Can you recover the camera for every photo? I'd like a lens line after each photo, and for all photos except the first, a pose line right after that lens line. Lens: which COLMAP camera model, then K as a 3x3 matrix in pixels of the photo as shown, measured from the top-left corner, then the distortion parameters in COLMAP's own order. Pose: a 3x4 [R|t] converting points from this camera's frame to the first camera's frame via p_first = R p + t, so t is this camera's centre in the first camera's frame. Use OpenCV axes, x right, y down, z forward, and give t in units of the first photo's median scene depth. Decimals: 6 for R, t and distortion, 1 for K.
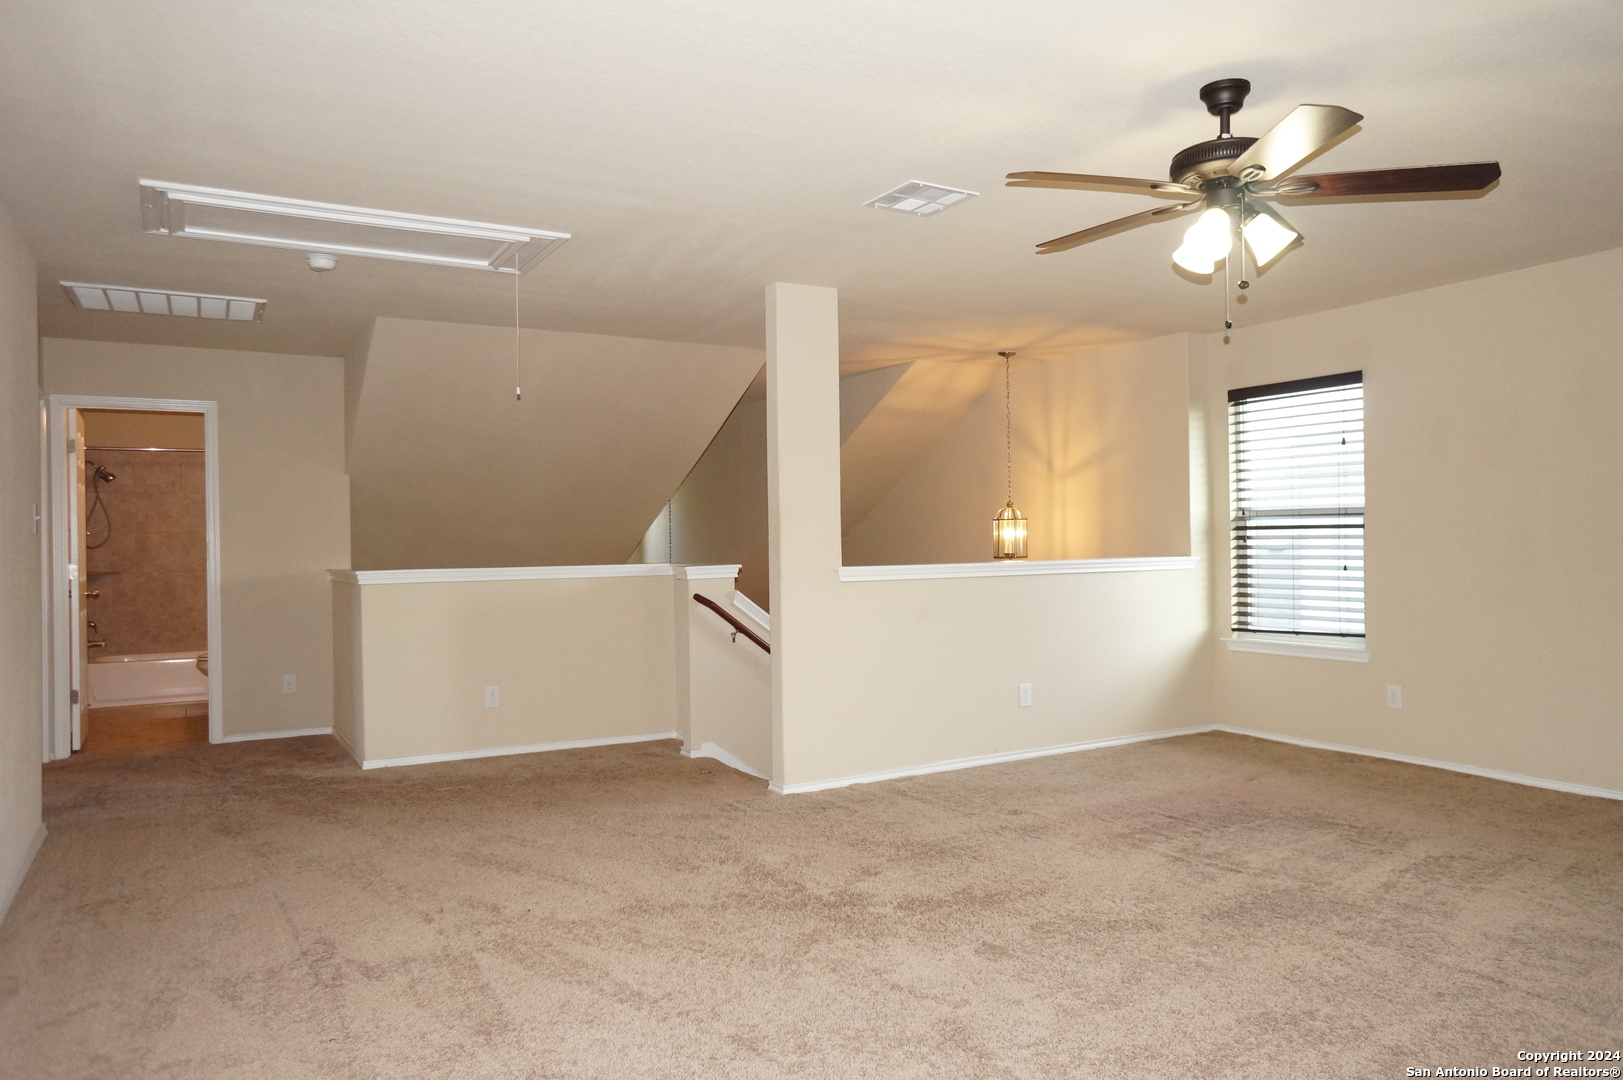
lens RADIAL K [[1146.4, 0, 822.5], [0, 1146.4, 538.6], [0, 0, 1]] dist [-0.000077, 0.035552]
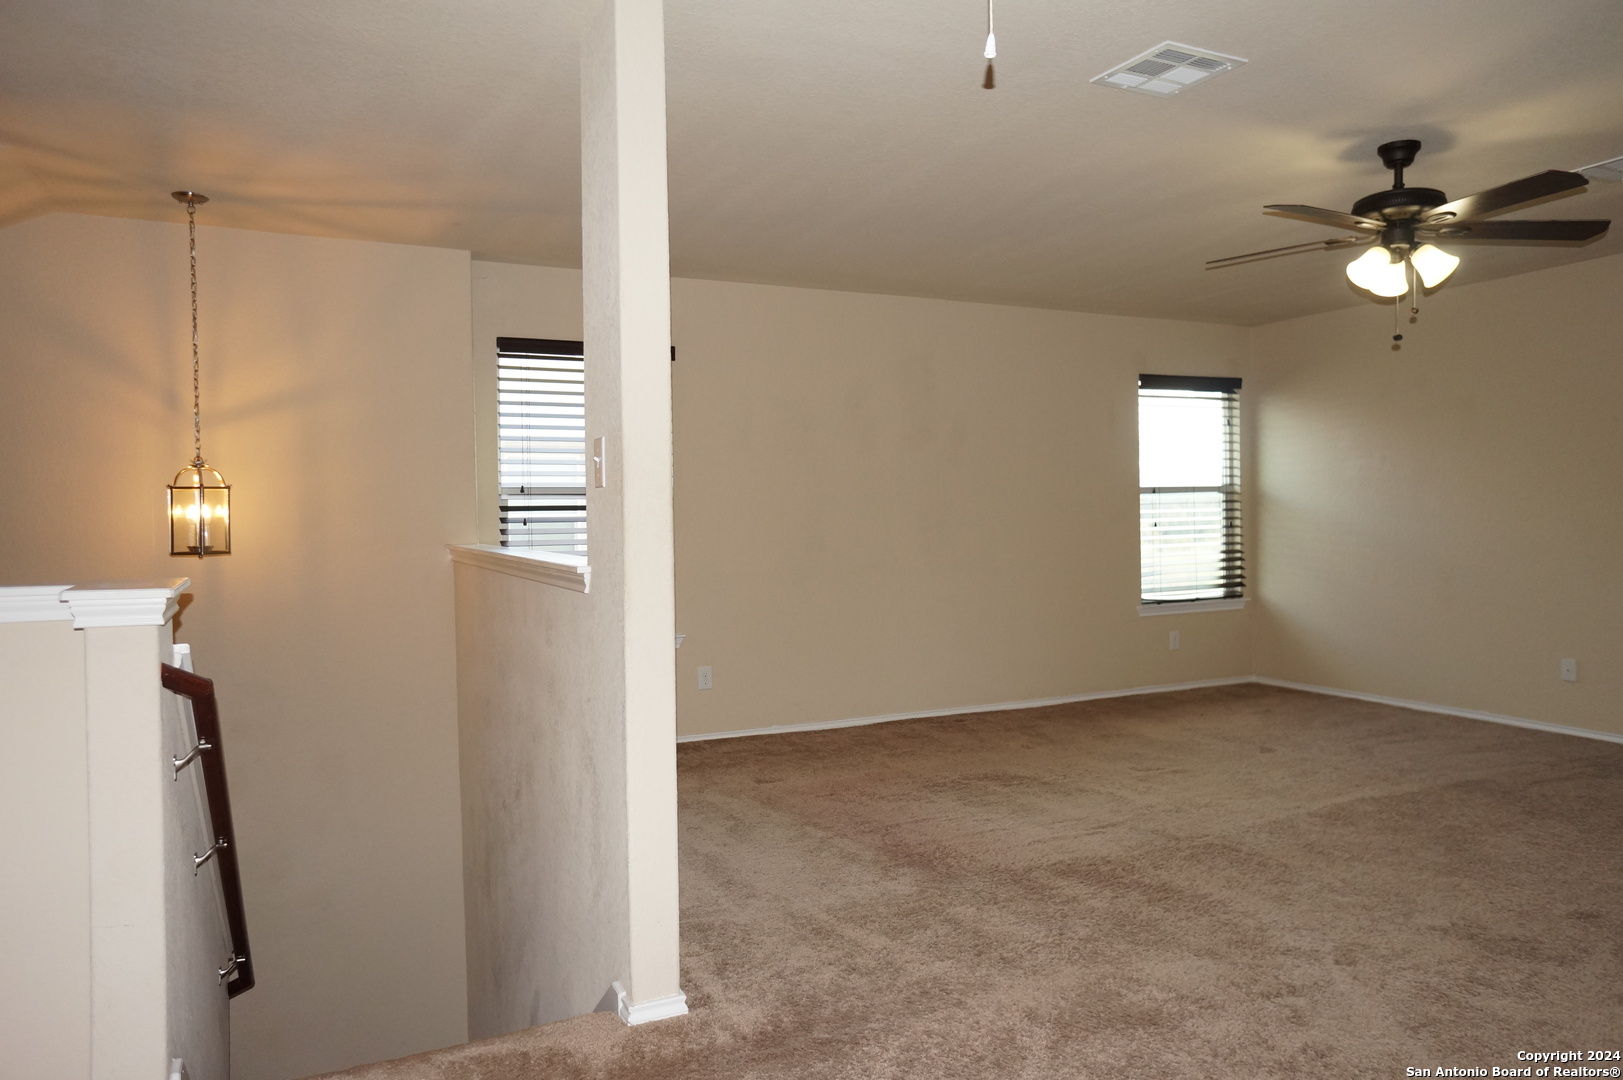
lens RADIAL K [[1146.4, 0, 817.1], [0, 1146.4, 530.6], [0, 0, 1]] dist [-0.000077, 0.035552]
pose [[0.077051, -0.003347, 0.997022, -1.136934], [0.009011, 0.999956, 0.002660, 0.017069], [-0.996986, 0.008779, 0.077077, 1.884854]]
